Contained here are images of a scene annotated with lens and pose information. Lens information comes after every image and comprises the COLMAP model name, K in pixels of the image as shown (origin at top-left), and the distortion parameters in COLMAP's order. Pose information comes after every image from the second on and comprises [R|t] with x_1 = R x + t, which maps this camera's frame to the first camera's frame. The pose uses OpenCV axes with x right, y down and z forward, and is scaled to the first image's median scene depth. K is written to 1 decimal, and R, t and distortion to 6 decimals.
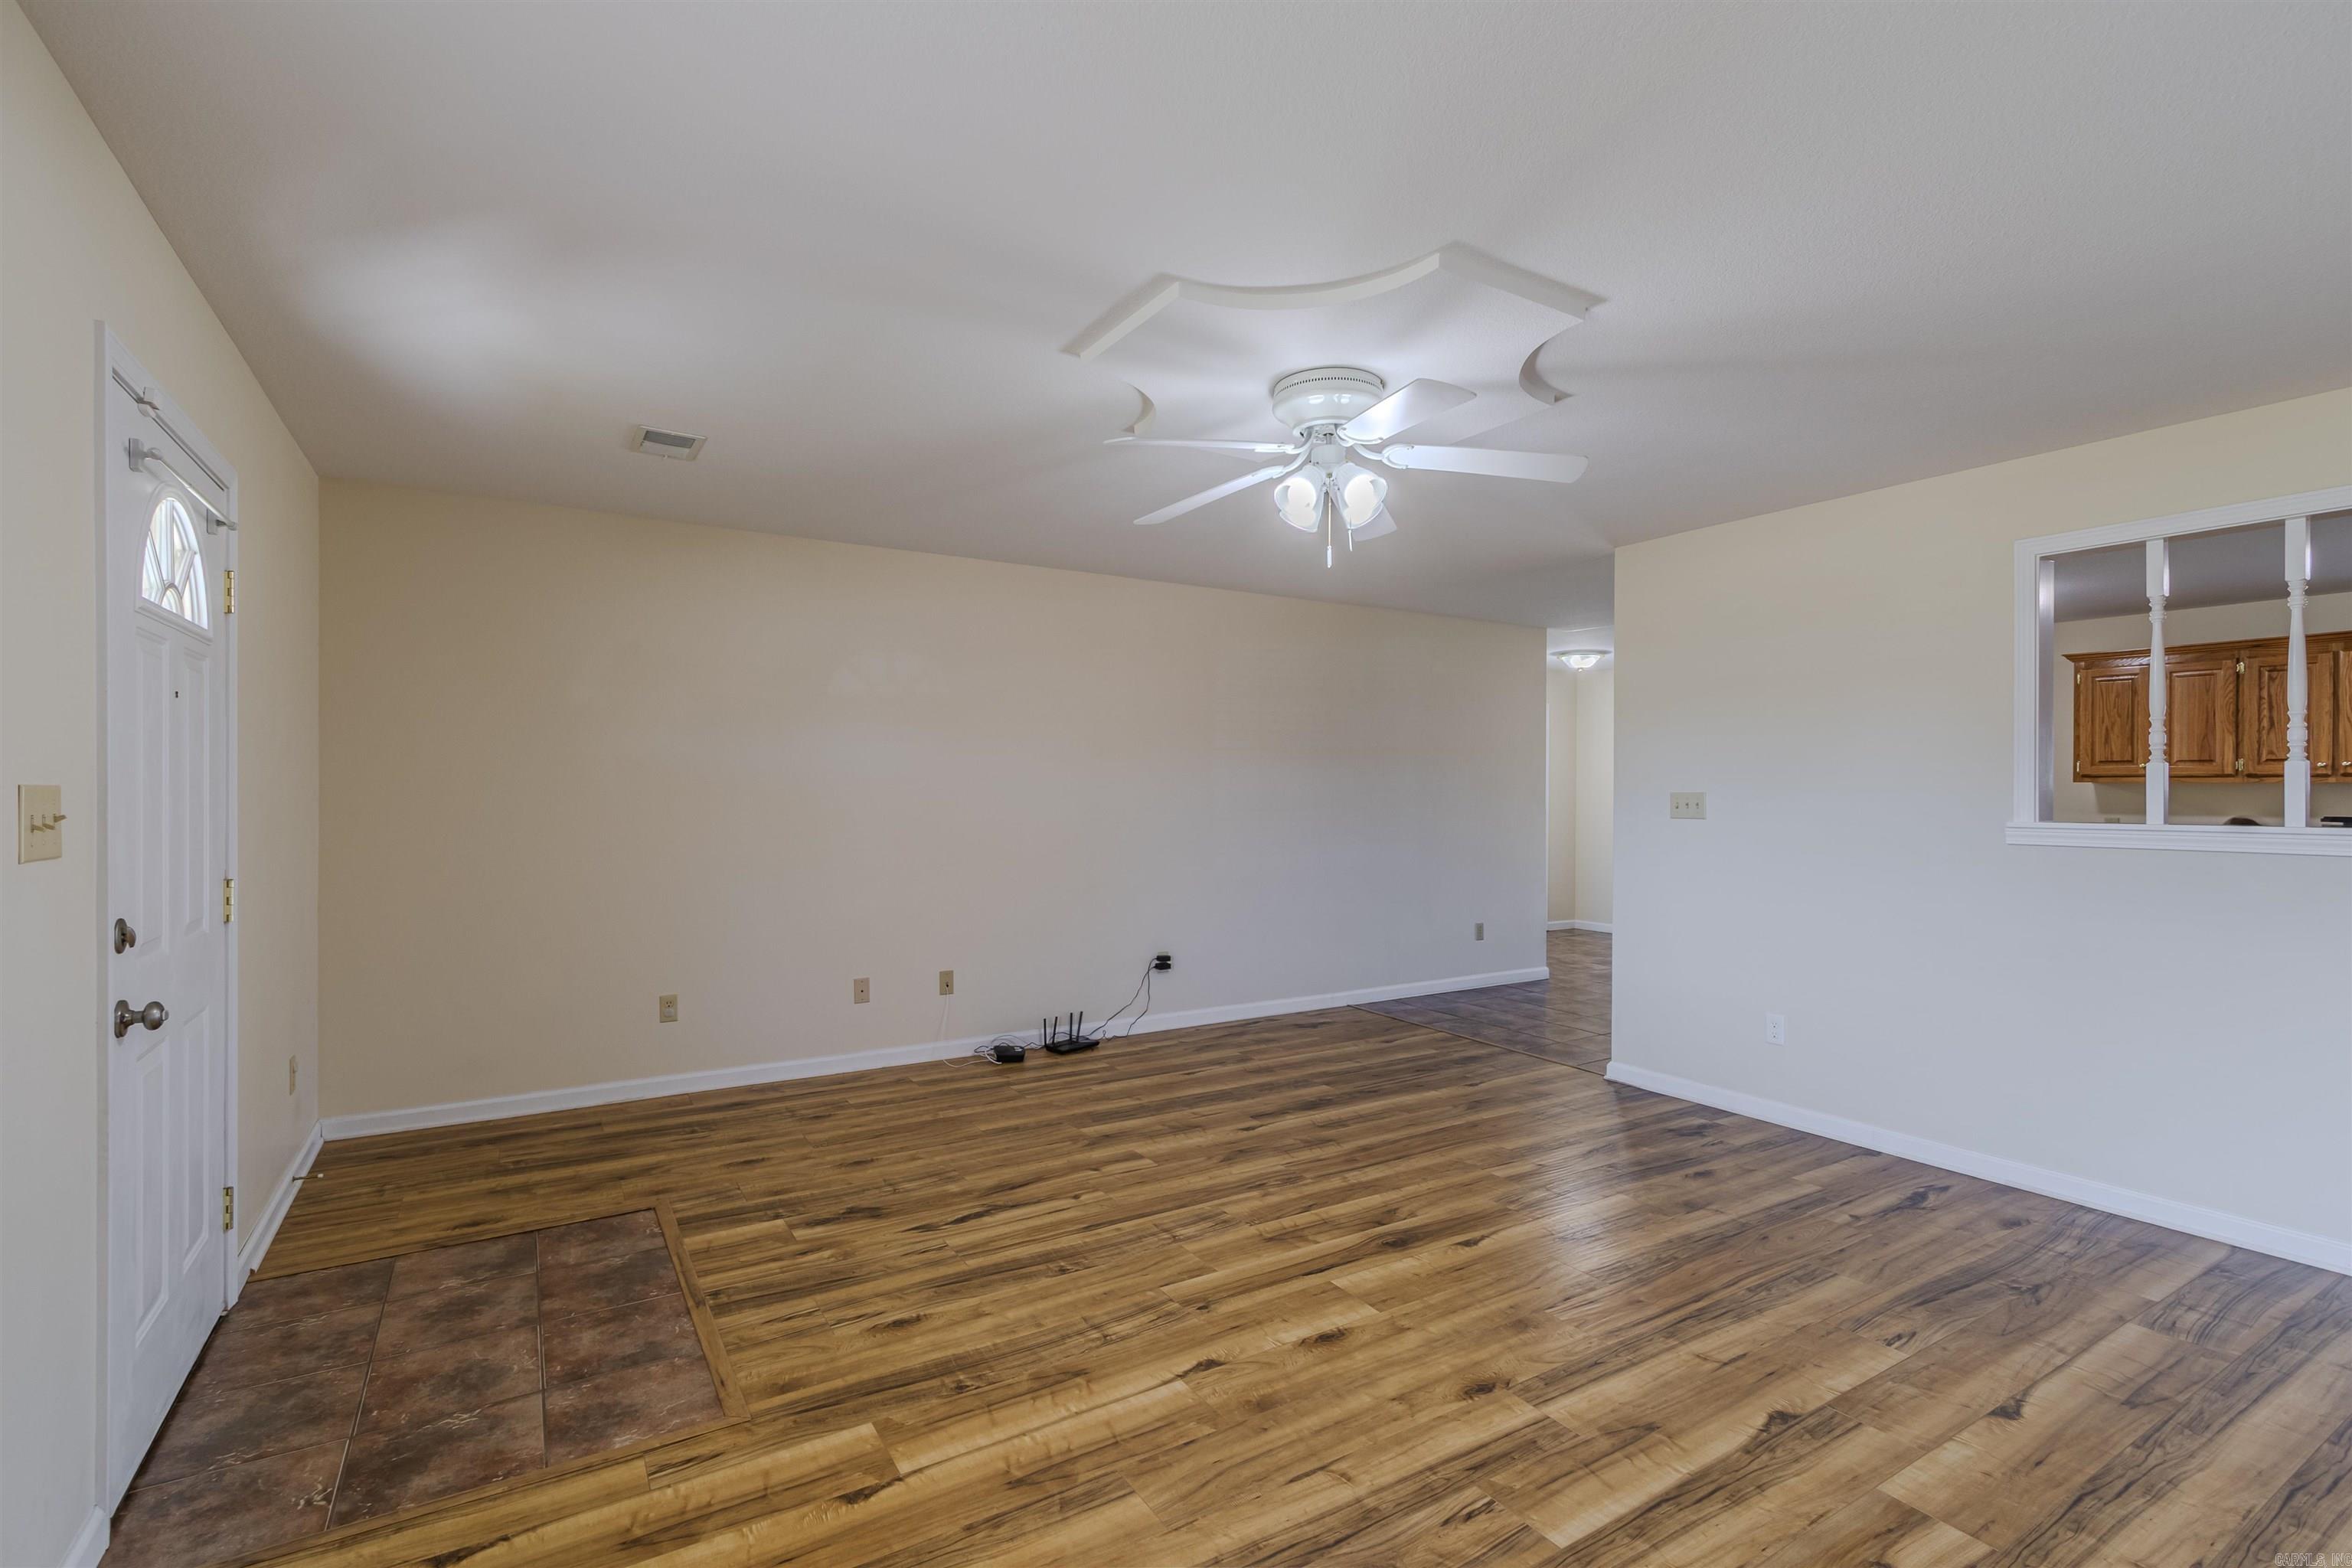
lens RADIAL K [[1113.8, 0, 1176.0], [0, 1113.8, 784.0], [0, 0, 1]] dist [0.005971, -0.000707]
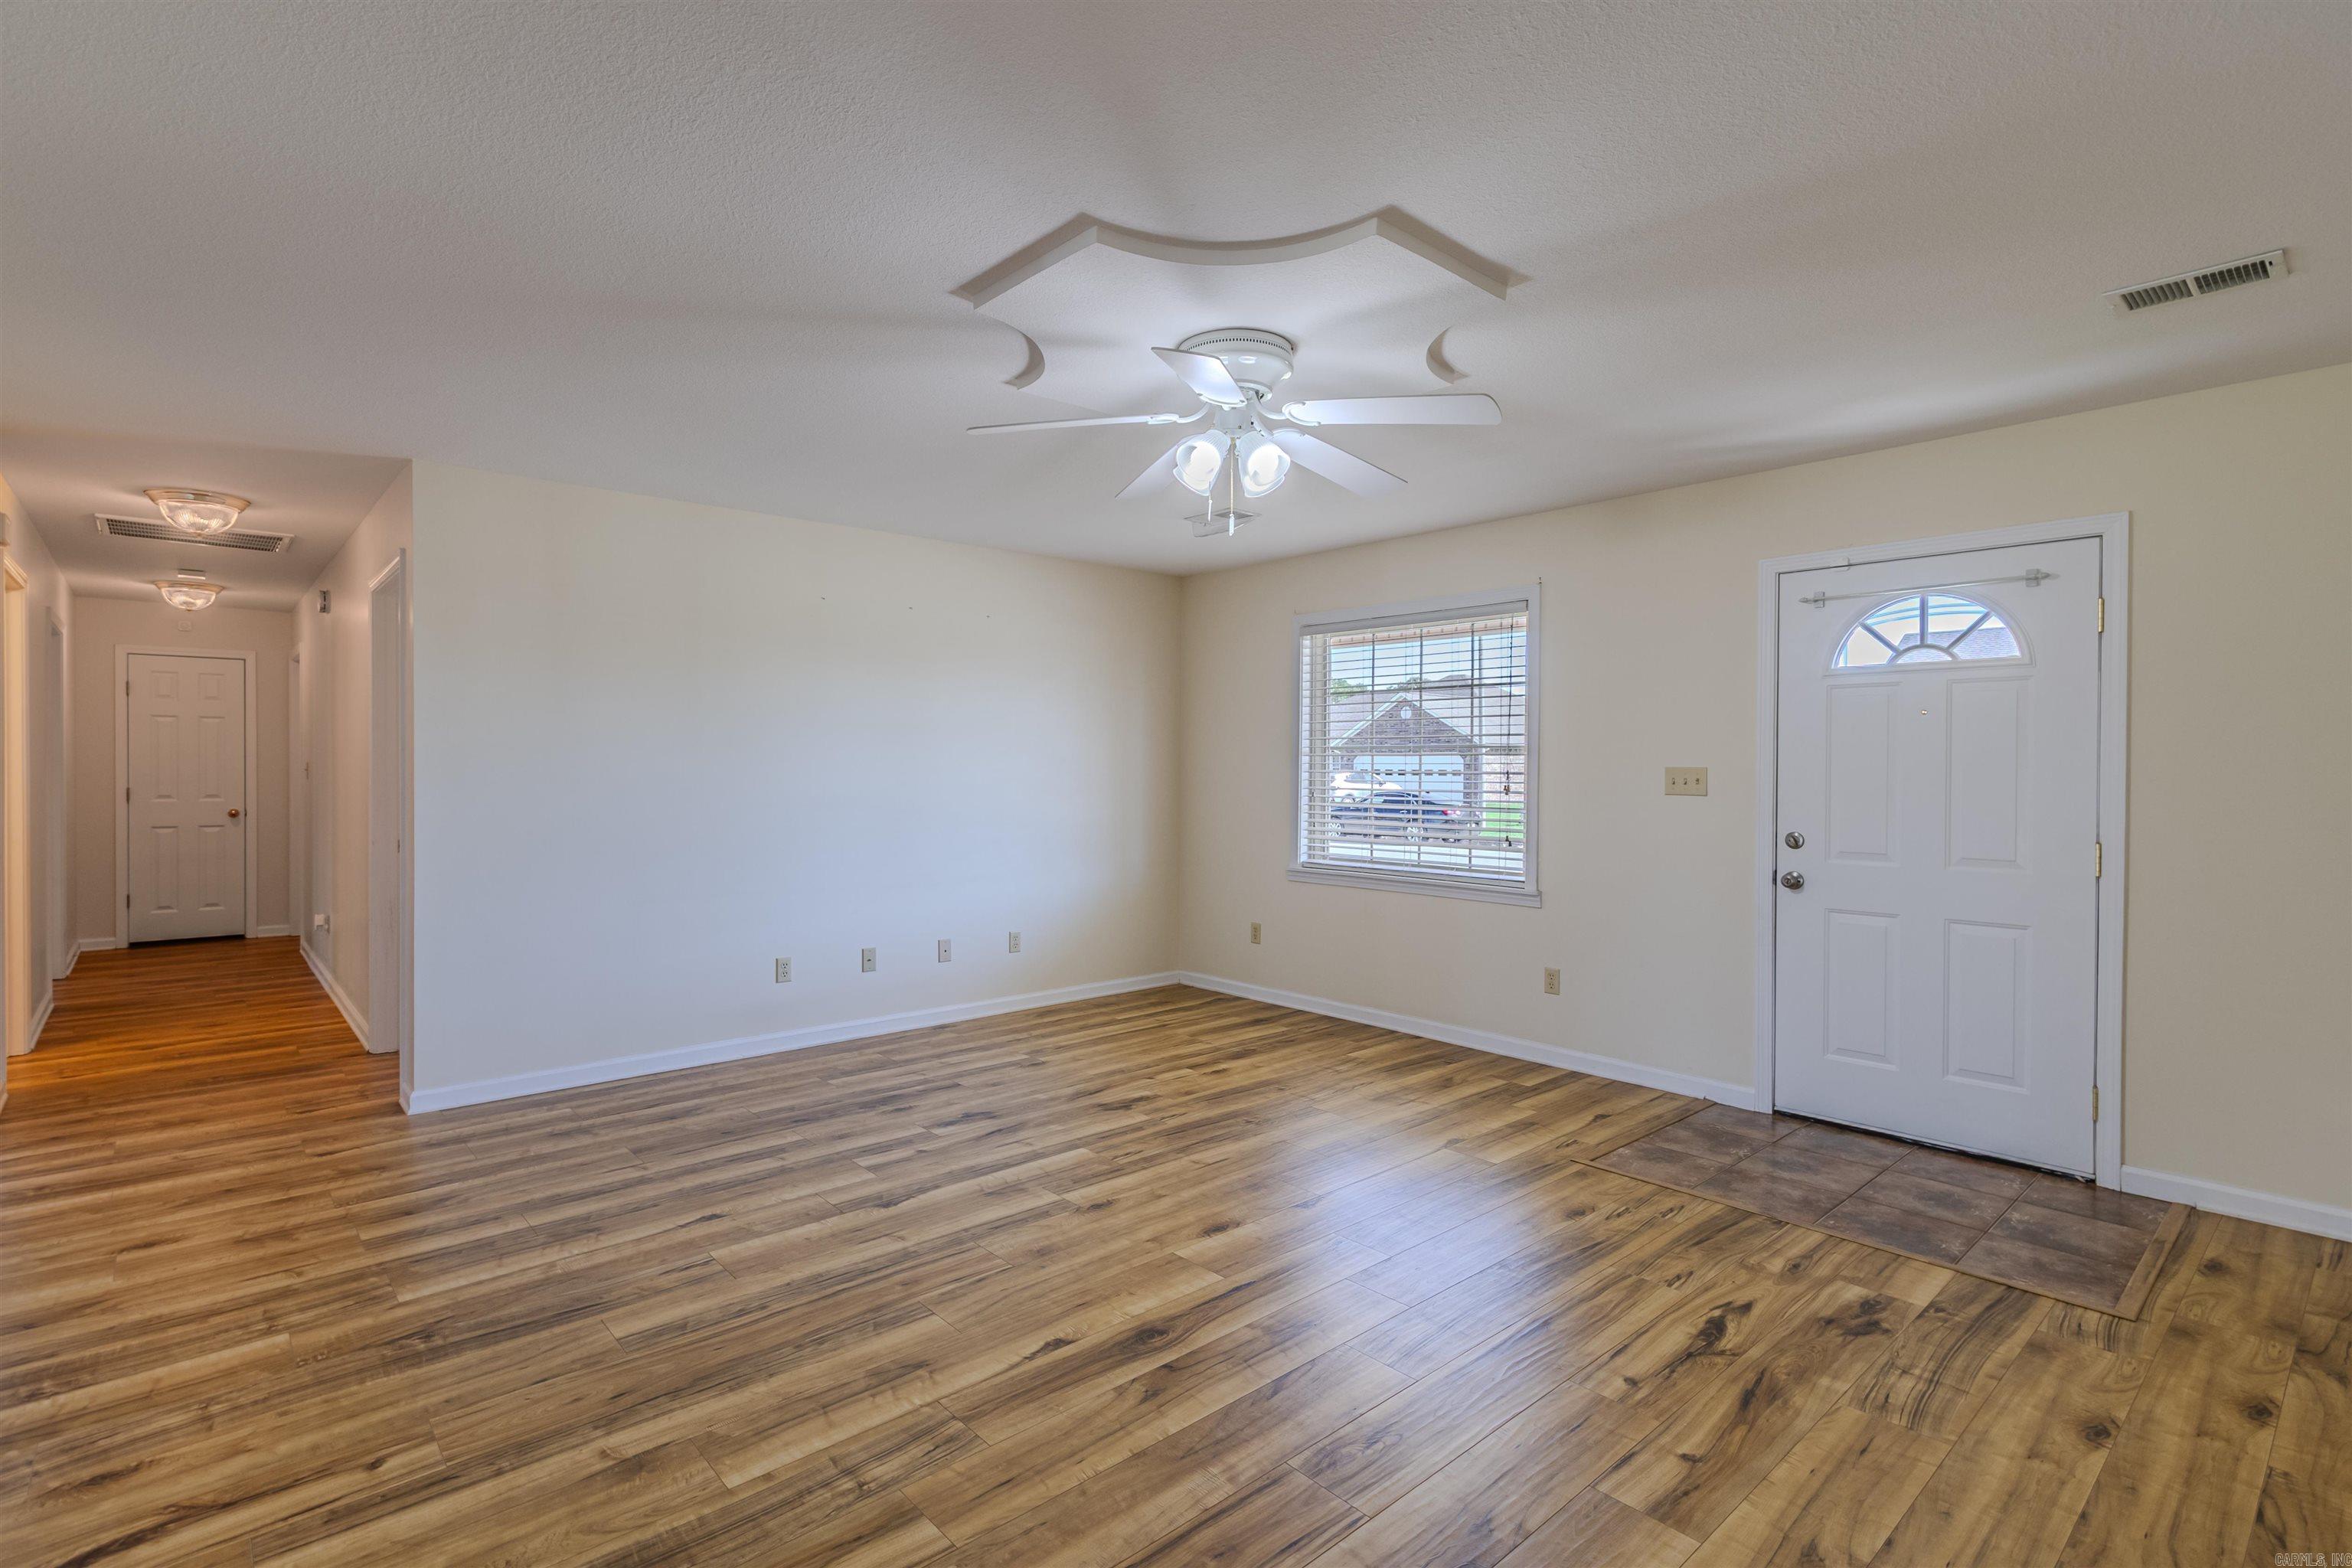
lens RADIAL K [[1113.8, 0, 1176.0], [0, 1113.8, 784.0], [0, 0, 1]] dist [0.005971, -0.000707]
pose [[-0.985286, -0.005901, -0.170812, 0.313350], [-0.008006, 0.999900, 0.011638, 0.020127], [0.170726, 0.012835, -0.985235, 1.757050]]
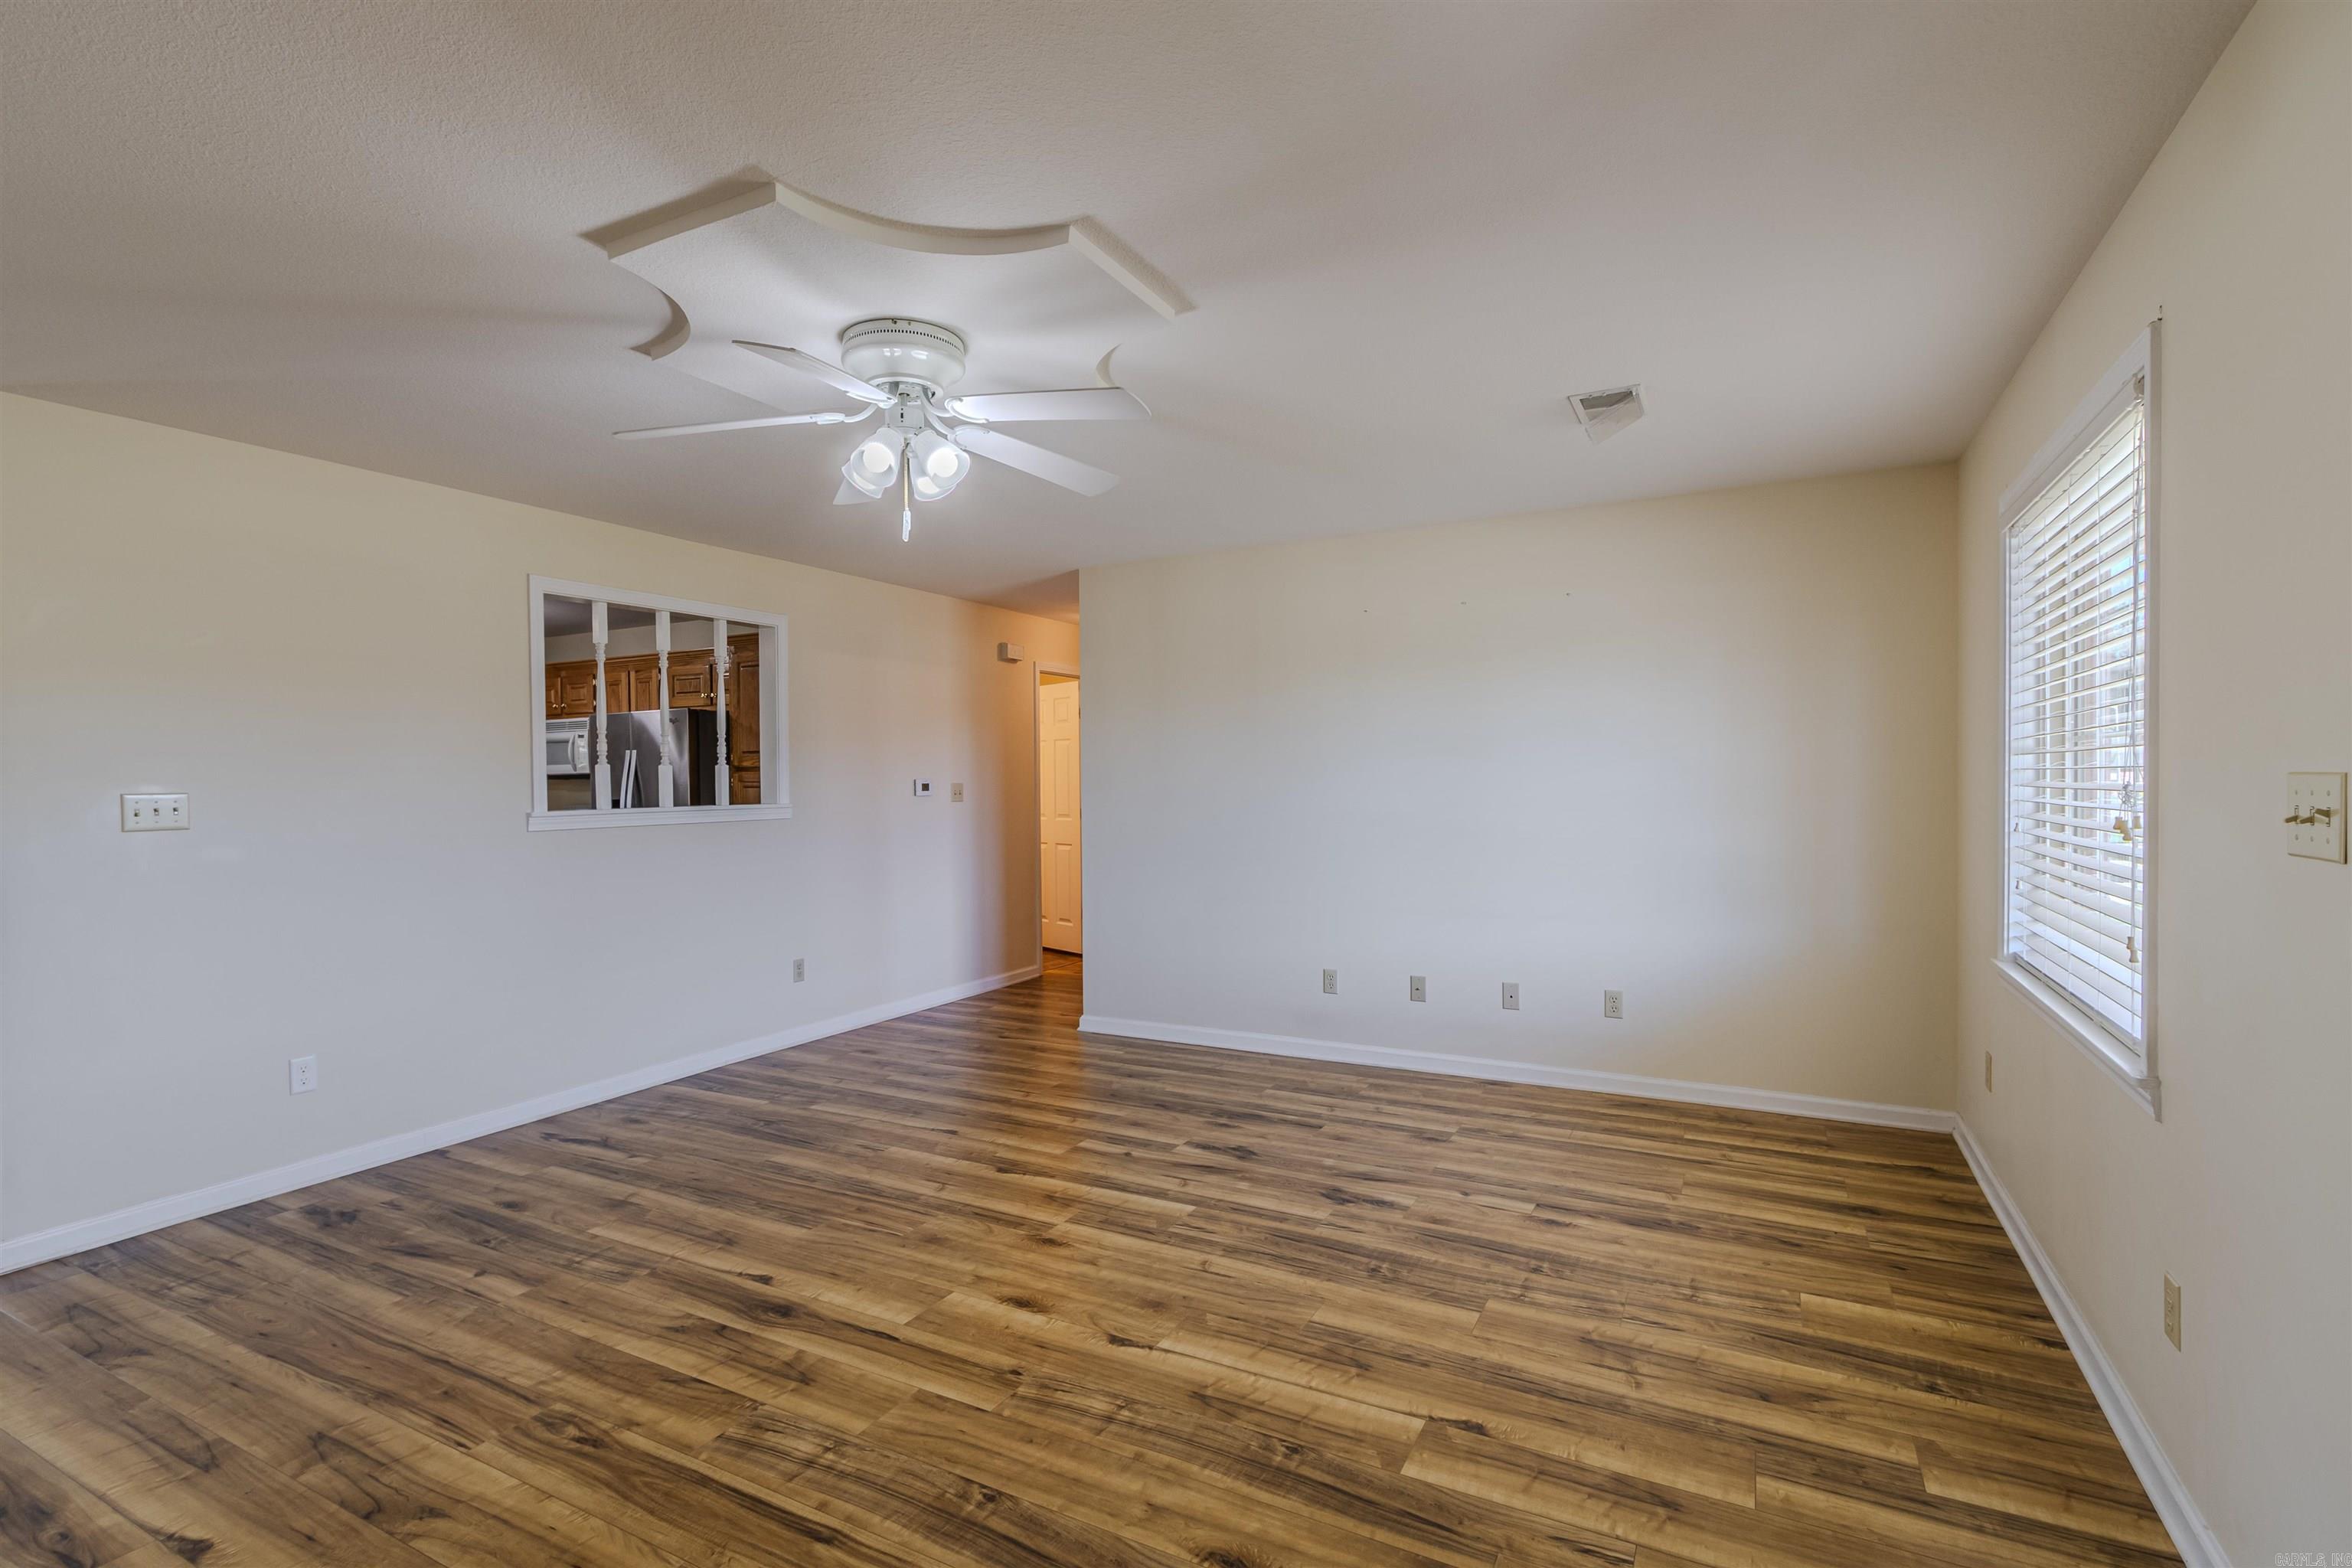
lens RADIAL K [[1079.6, 0, 1145.9], [0, 1079.6, 771.7], [0, 0, 1]] dist [0.007200, -0.000153]
pose [[-0.499215, 0.007355, 0.866447, -0.684997], [0.003057, 0.999973, -0.006727, -0.005565], [-0.866473, -0.000710, -0.499224, 1.173675]]
